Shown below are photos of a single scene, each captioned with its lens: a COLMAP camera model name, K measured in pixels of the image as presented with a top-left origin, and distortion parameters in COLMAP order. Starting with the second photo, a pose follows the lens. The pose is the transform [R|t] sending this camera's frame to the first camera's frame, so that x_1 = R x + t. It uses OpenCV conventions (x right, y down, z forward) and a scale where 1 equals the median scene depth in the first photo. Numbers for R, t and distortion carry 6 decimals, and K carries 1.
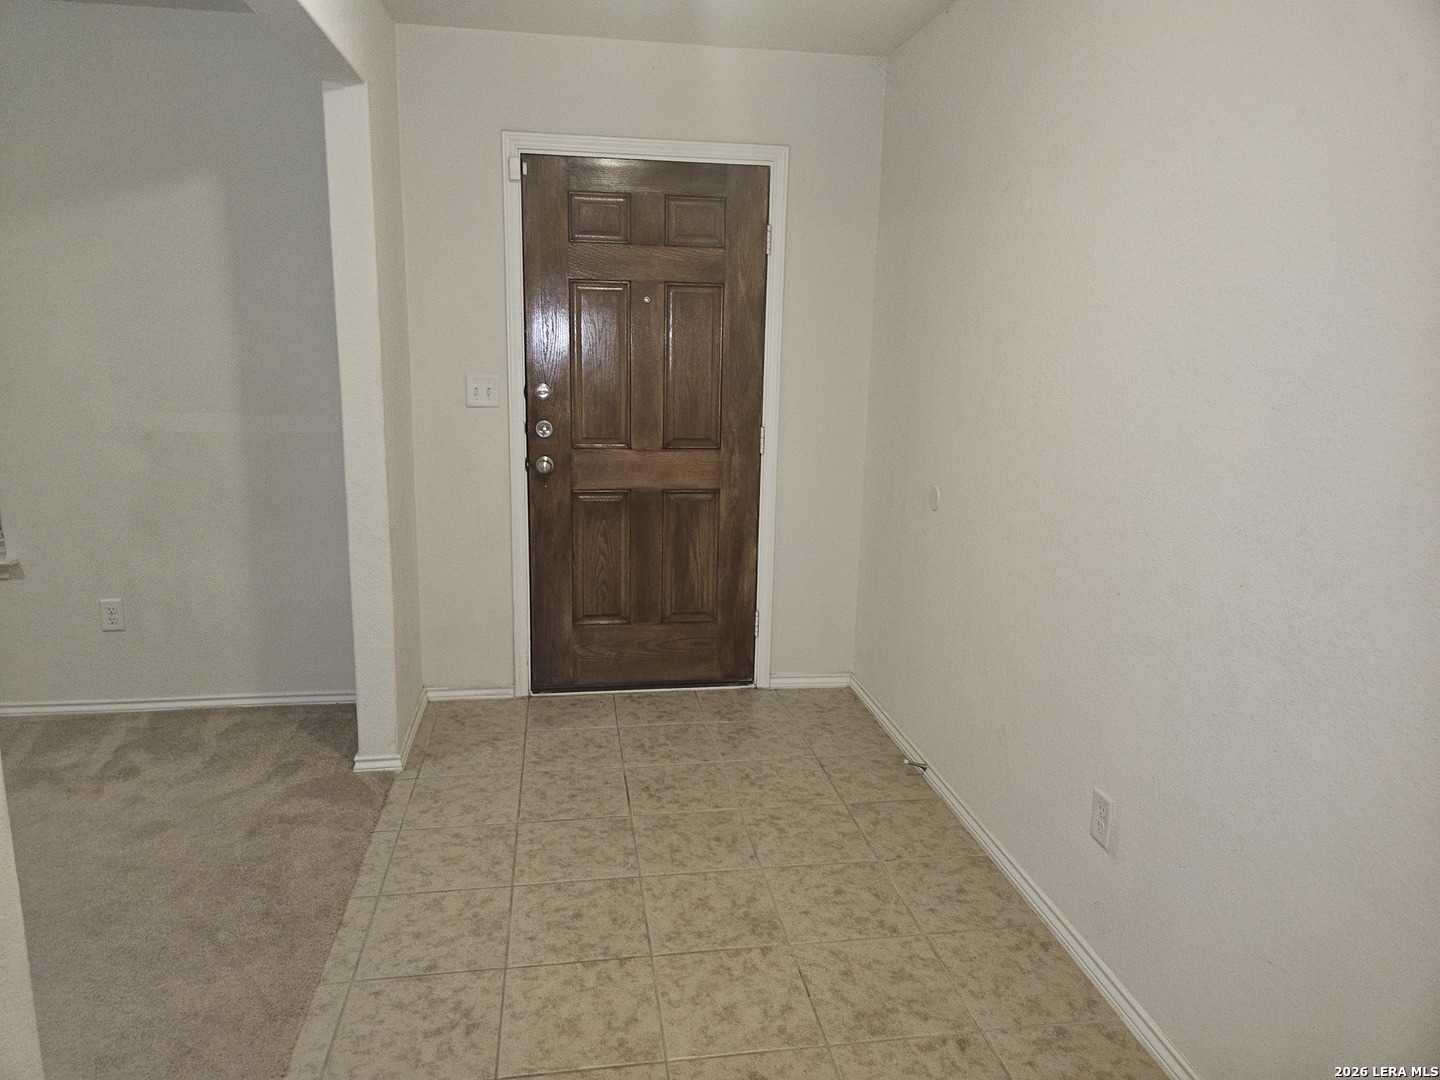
lens RADIAL K [[976.6, 0, 730.6], [0, 976.6, 533.4], [0, 0, 1]] dist [0.073280, -0.065859]
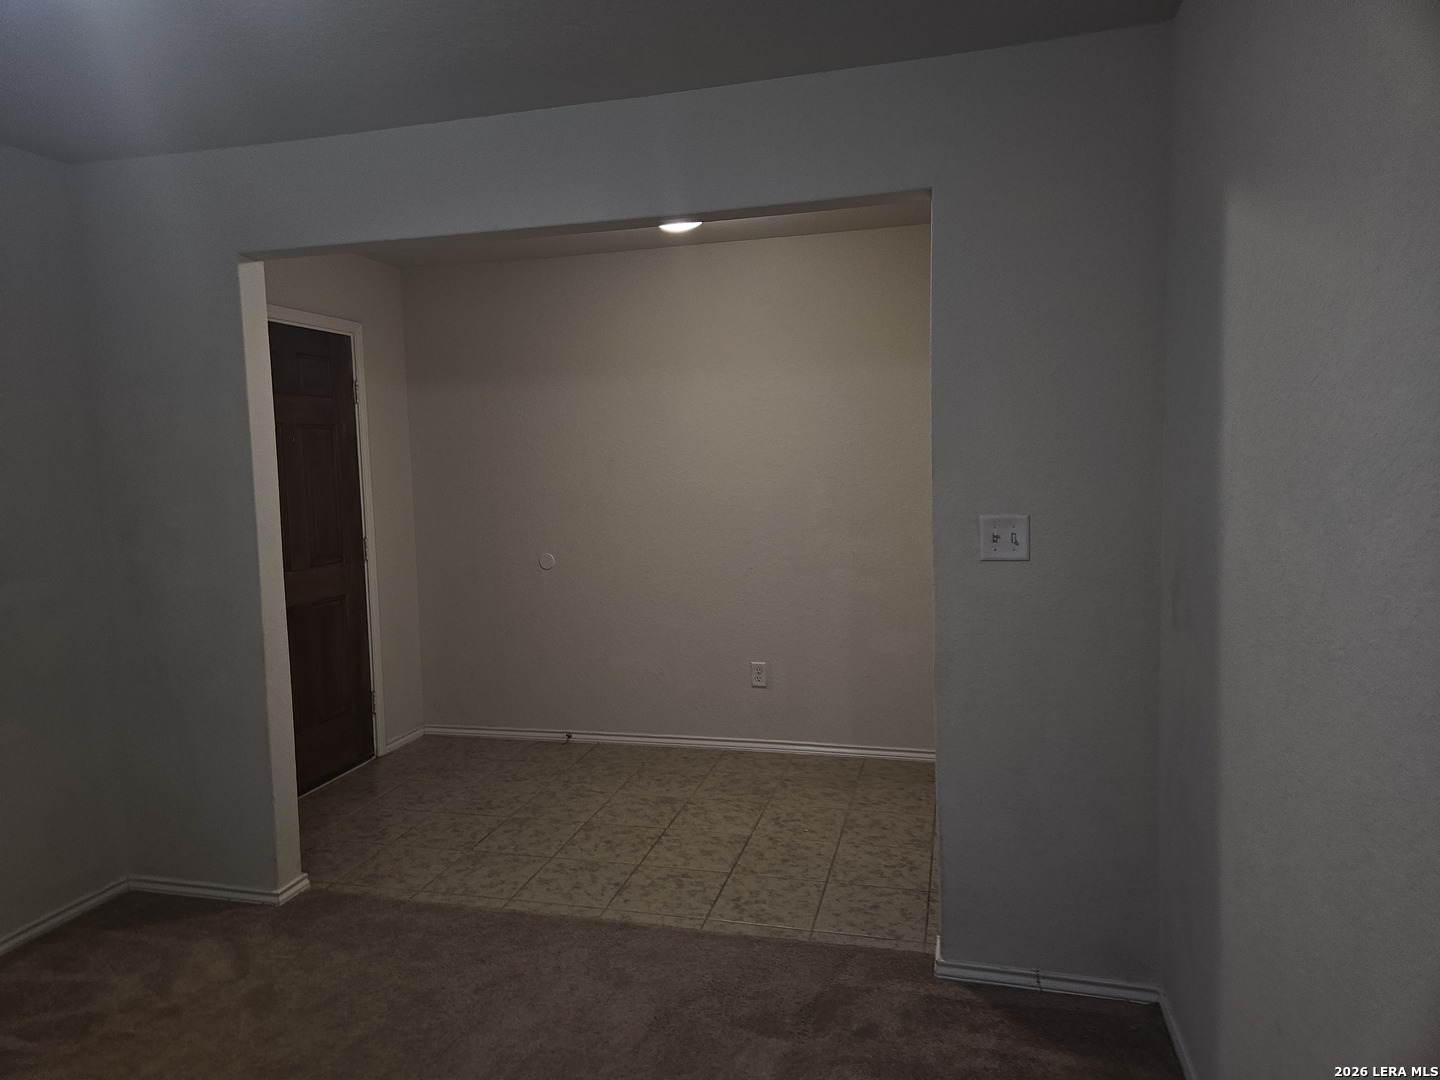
lens RADIAL K [[976.6, 0, 730.6], [0, 976.6, 533.4], [0, 0, 1]] dist [0.073280, -0.065859]
pose [[0.370365, -0.104405, 0.923000, -1.361340], [0.217458, 0.975796, 0.023120, -0.063471], [-0.903074, 0.192151, 0.384104, 0.157047]]
